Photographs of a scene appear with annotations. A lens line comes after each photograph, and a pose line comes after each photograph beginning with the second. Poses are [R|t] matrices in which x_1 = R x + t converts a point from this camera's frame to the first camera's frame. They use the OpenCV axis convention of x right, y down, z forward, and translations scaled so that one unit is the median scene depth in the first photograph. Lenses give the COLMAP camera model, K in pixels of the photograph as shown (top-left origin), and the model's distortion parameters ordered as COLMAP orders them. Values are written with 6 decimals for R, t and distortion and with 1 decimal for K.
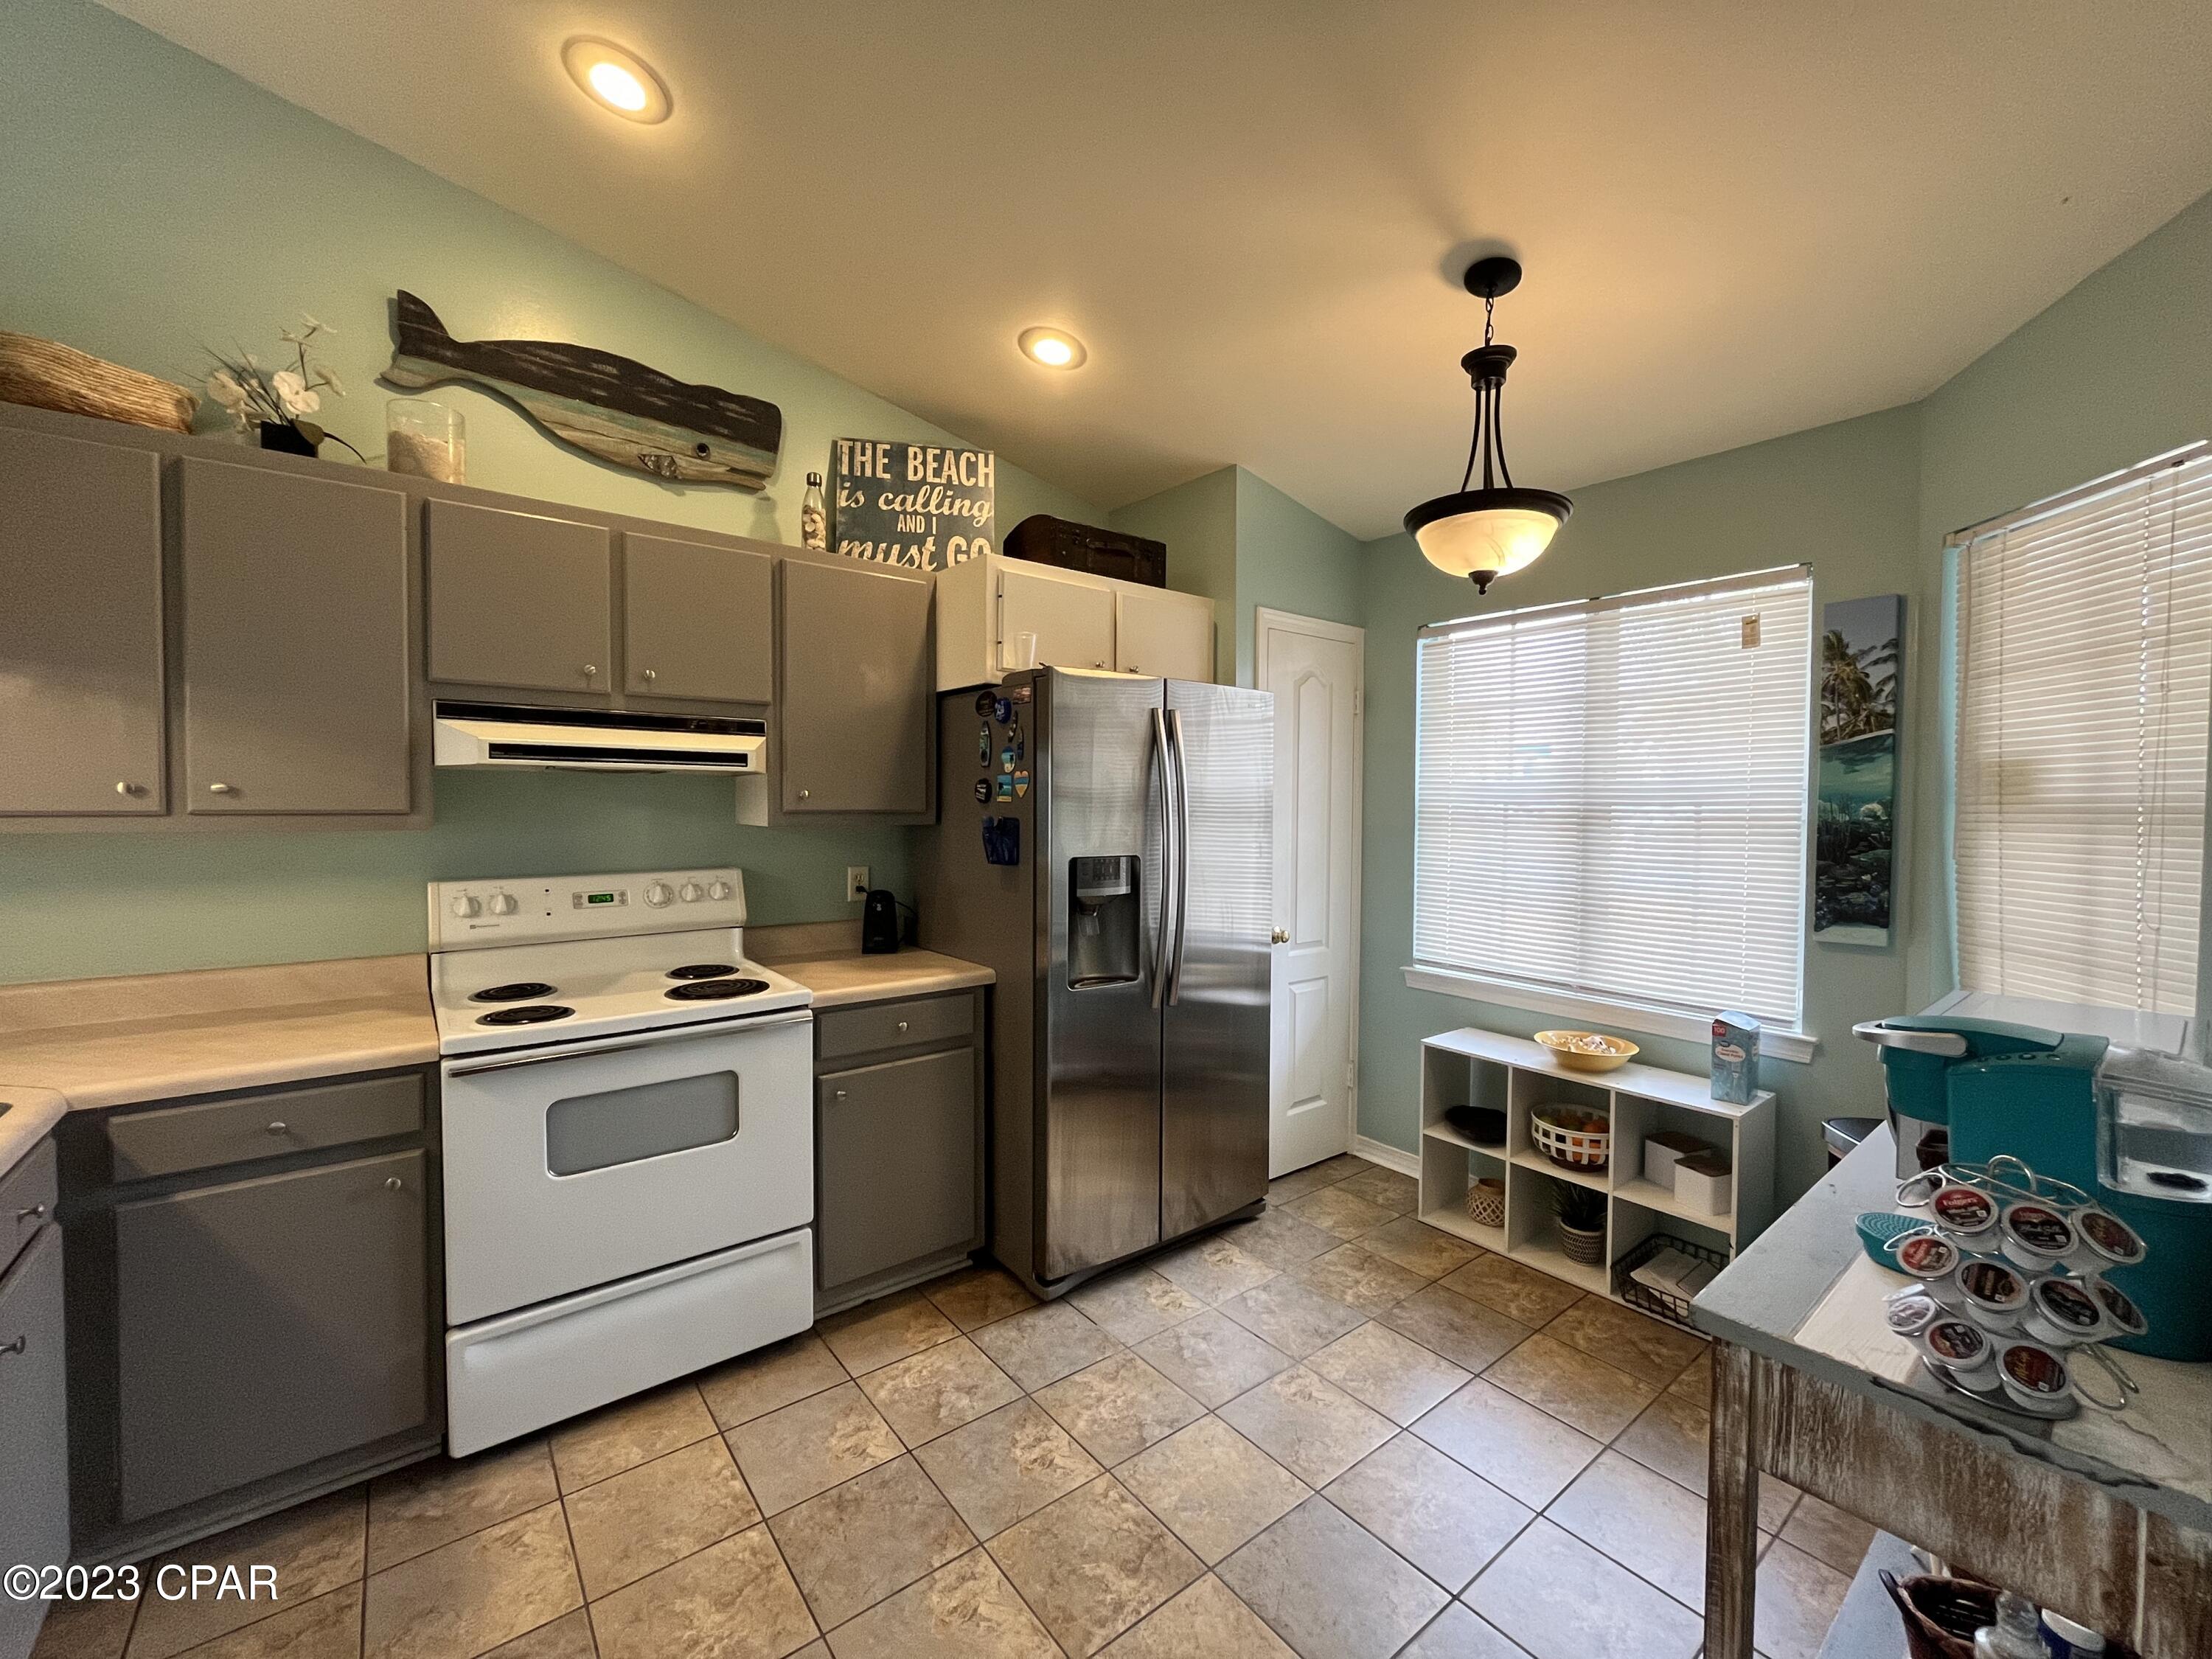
lens RADIAL K [[895.1, 0, 1105.8], [0, 895.1, 824.3], [0, 0, 1]] dist [-0.003514, -0.000130]
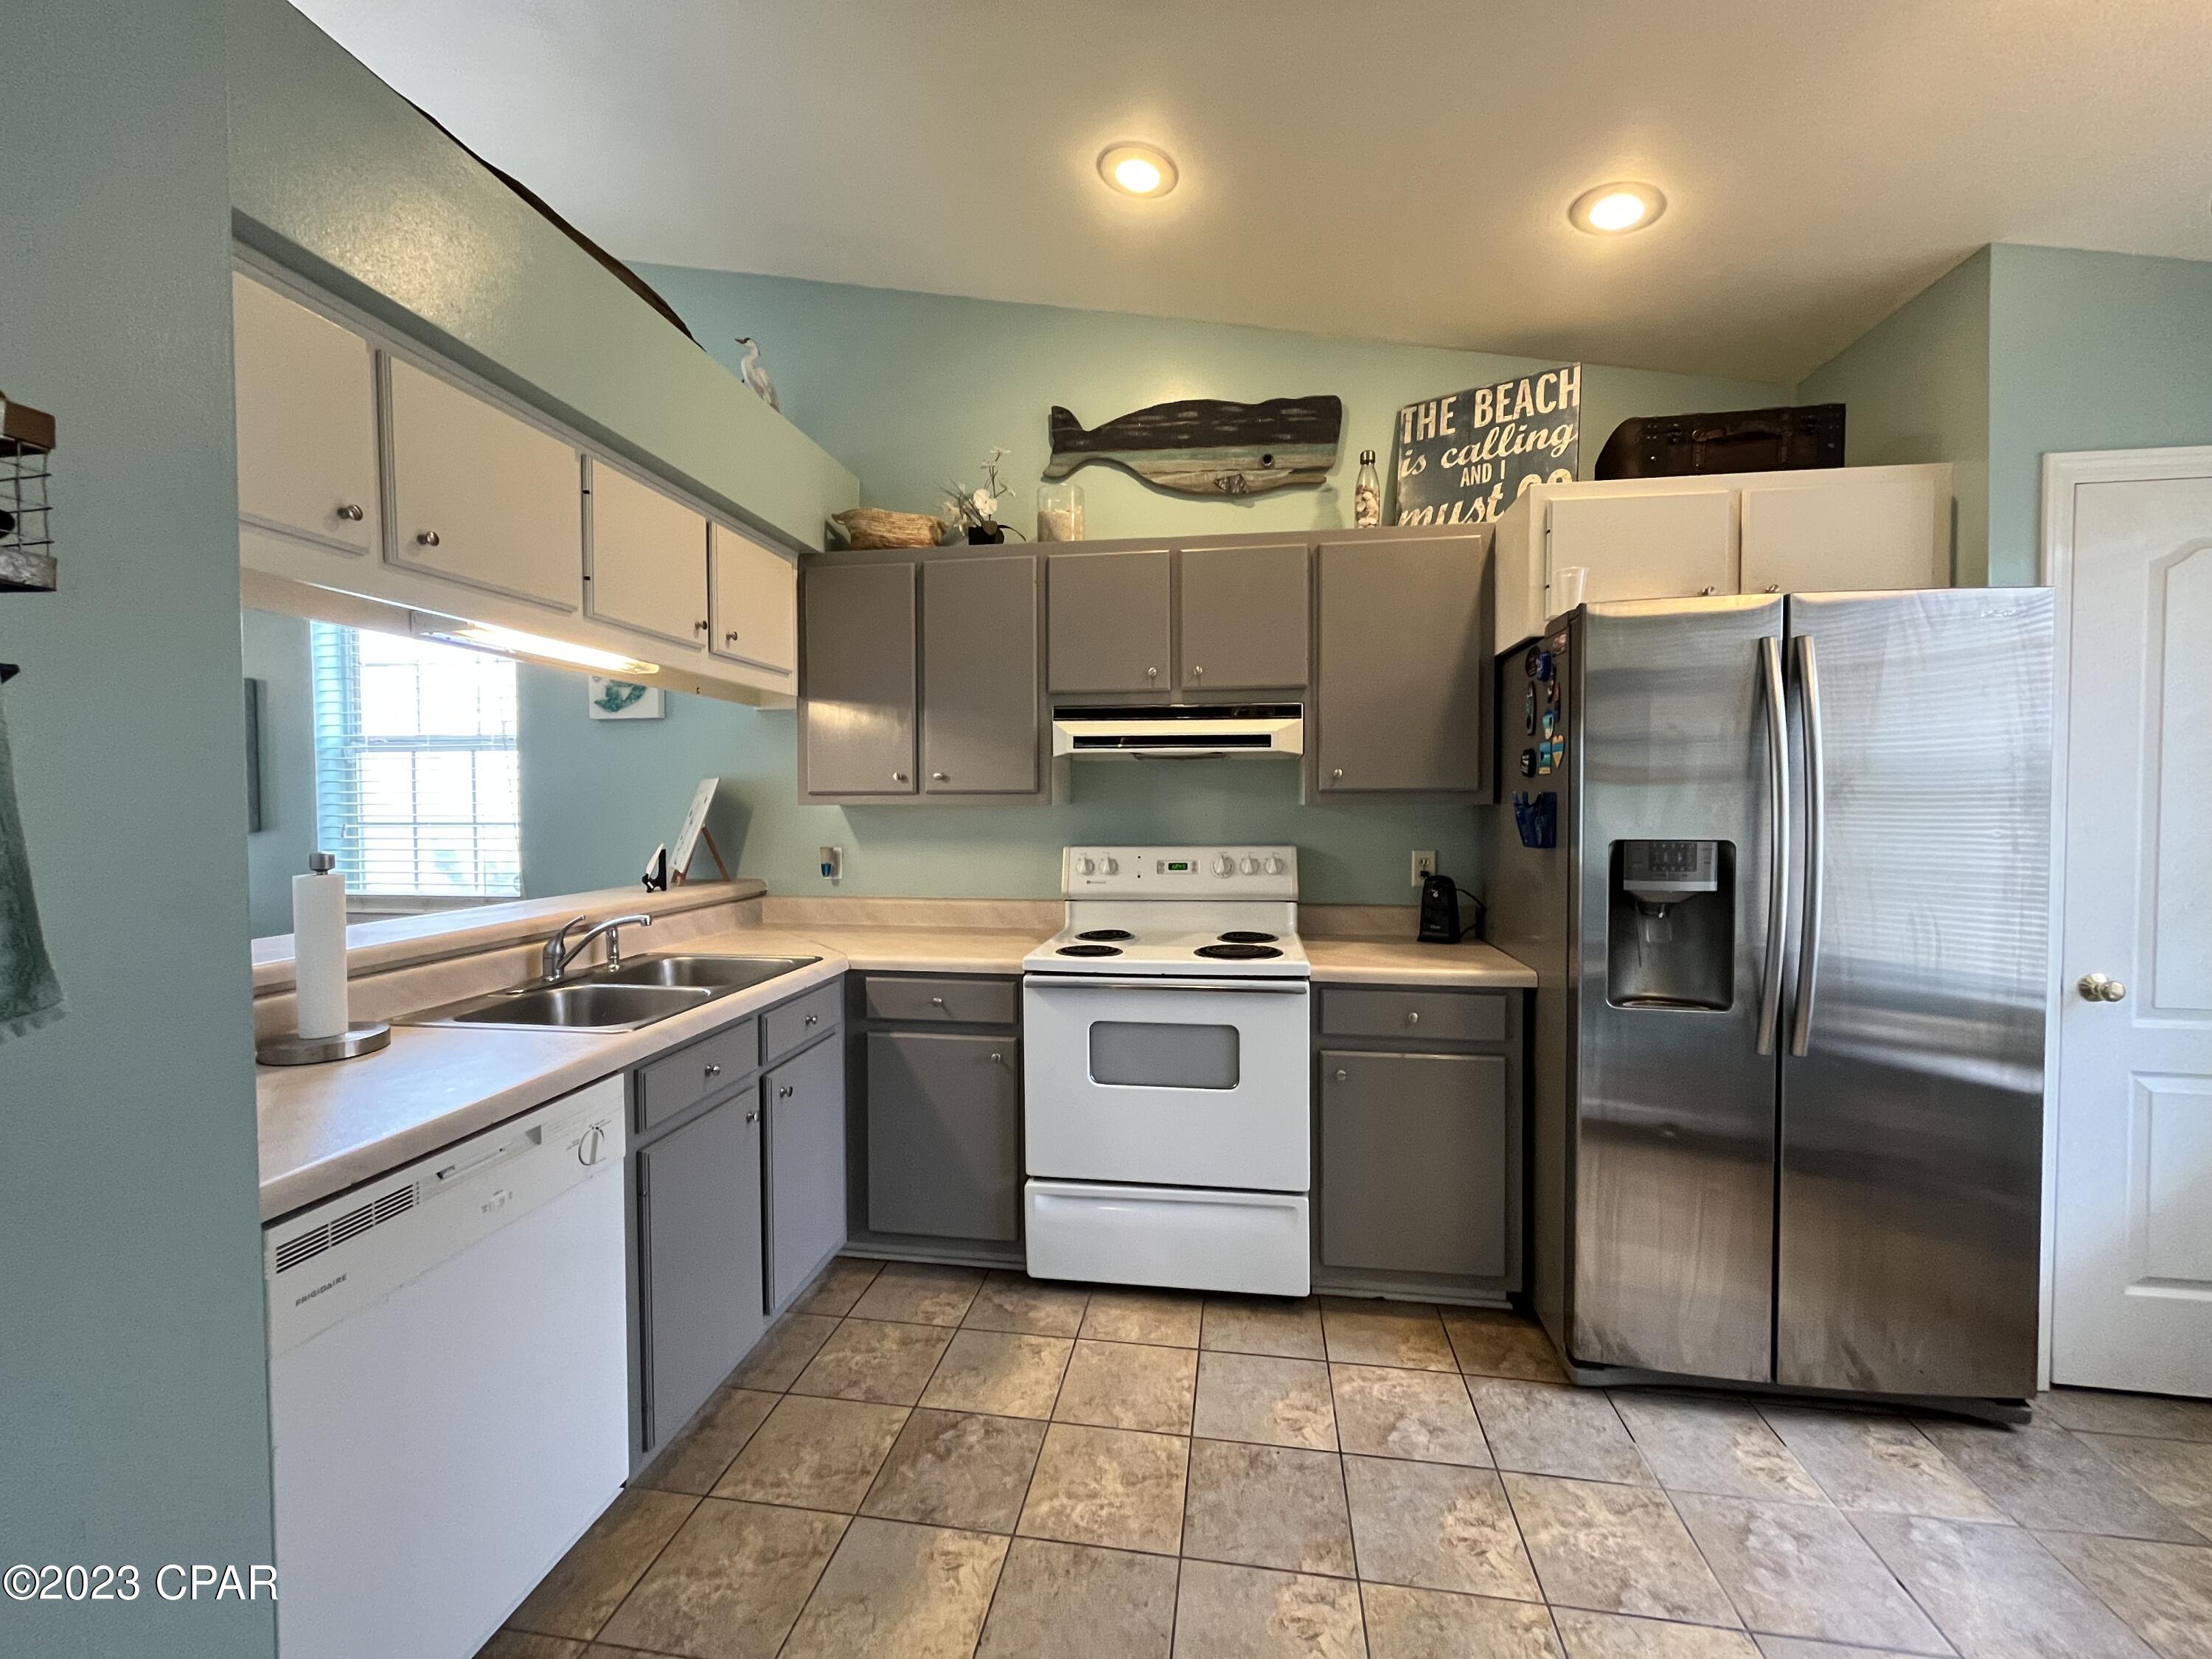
lens RADIAL K [[895.1, 0, 1106.6], [0, 895.1, 825.2], [0, 0, 1]] dist [-0.003514, -0.000130]
pose [[0.679727, 0.009049, -0.733410, 0.232870], [-0.011999, 0.999927, 0.001216, 0.027979], [0.733367, 0.007974, 0.679786, 0.128870]]
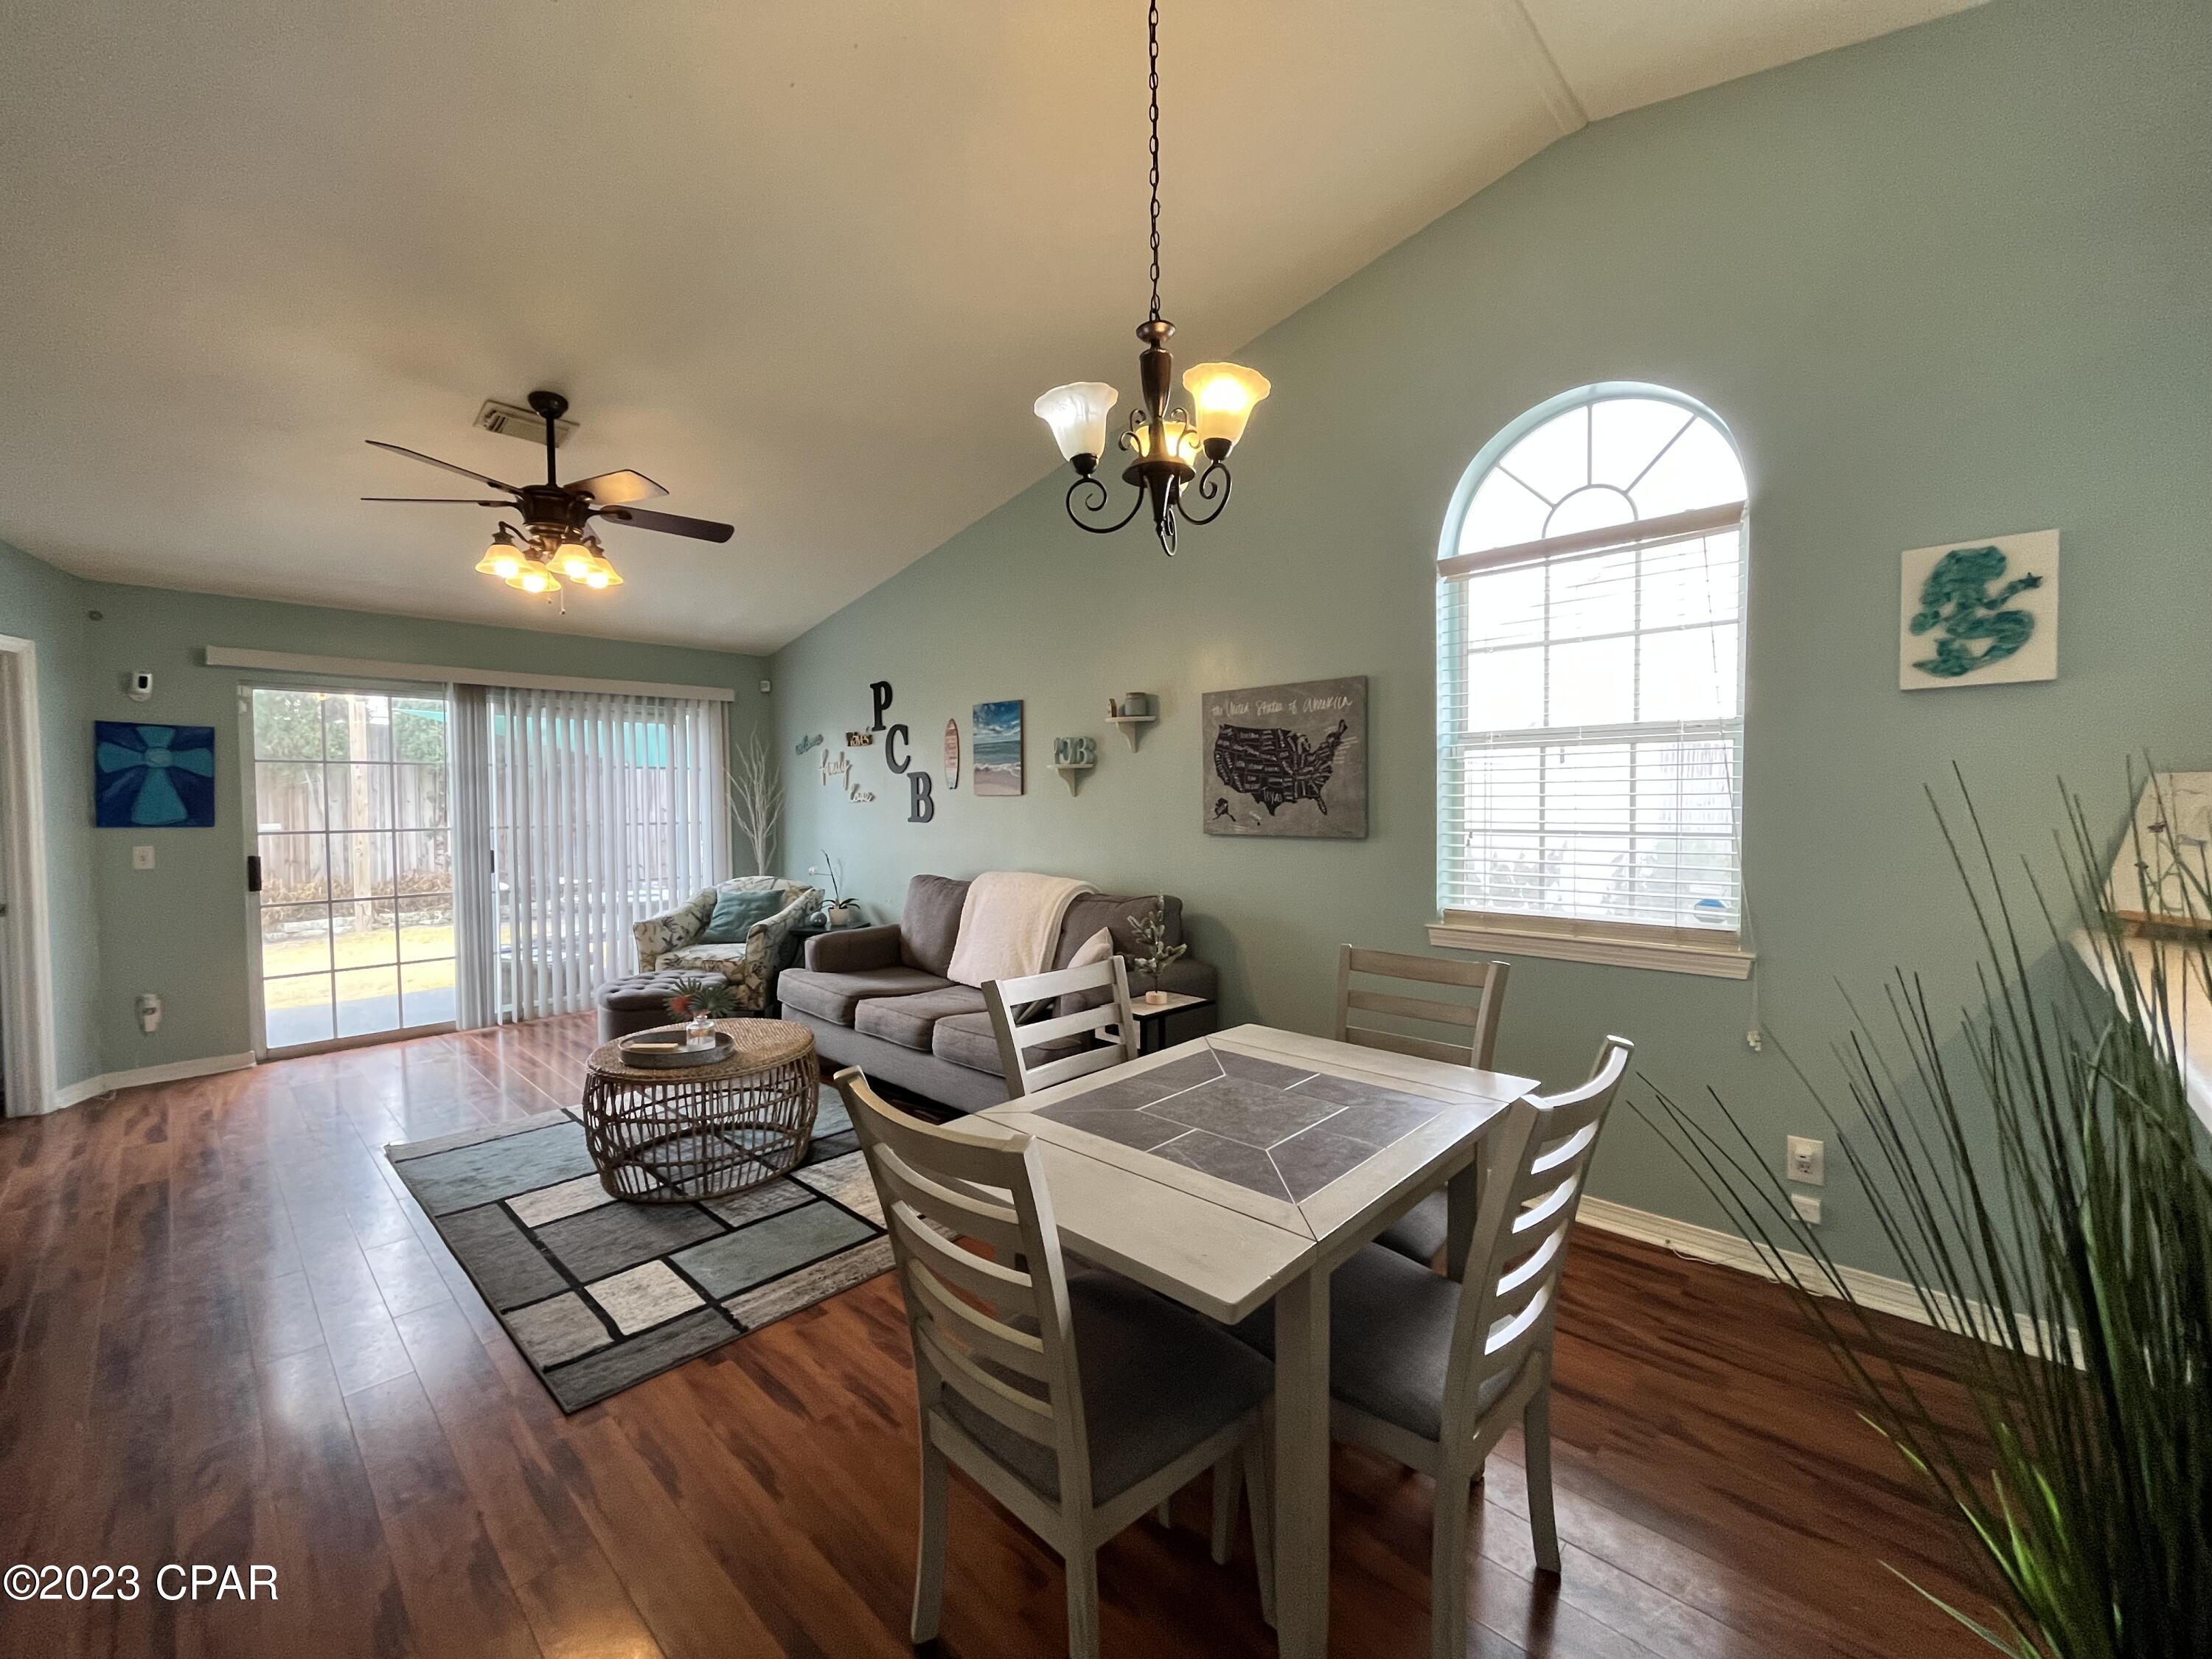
lens RADIAL K [[895.1, 0, 1106.5], [0, 895.1, 825.3], [0, 0, 1]] dist [-0.003514, -0.000130]
pose [[0.144070, 0.019513, -0.989375, -0.457007], [-0.018019, 0.999692, 0.017093, 0.021355], [0.989403, 0.015365, 0.144378, -0.482739]]
